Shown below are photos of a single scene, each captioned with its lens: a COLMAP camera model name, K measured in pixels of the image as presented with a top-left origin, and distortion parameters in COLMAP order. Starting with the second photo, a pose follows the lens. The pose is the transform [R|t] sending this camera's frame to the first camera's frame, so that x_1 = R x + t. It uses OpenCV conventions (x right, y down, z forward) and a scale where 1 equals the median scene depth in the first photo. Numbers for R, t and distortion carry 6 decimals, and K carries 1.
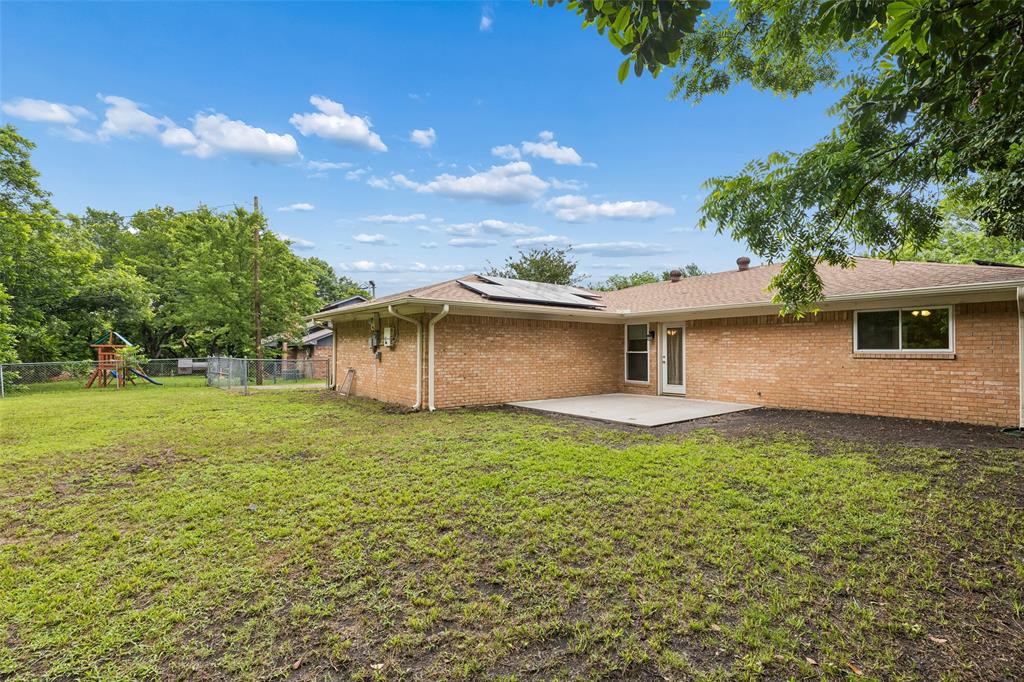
lens RADIAL K [[462.1, 0, 512.0], [0, 462.1, 341.0], [0, 0, 1]] dist [0.002870, 0.000059]
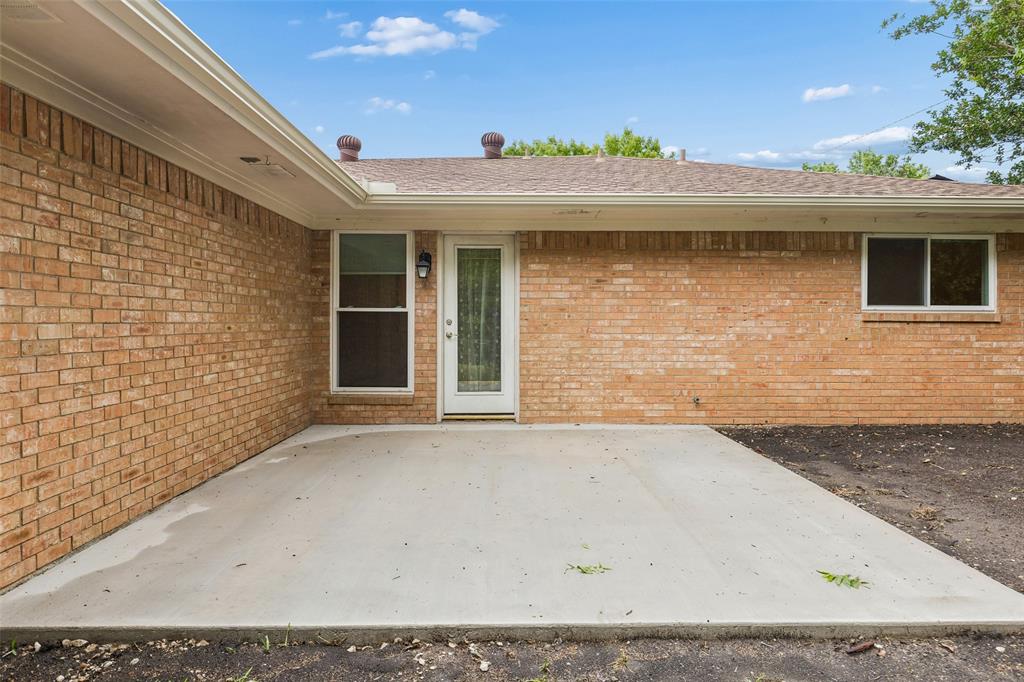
lens RADIAL K [[619.4, 0, 512.3], [0, 619.4, 324.0], [0, 0, 1]] dist [-0.002165, -0.000147]
pose [[0.595145, -0.001140, 0.803618, -0.068429], [-0.021250, 0.999627, 0.017155, 0.029409], [-0.803338, -0.027286, 0.594898, 0.734401]]
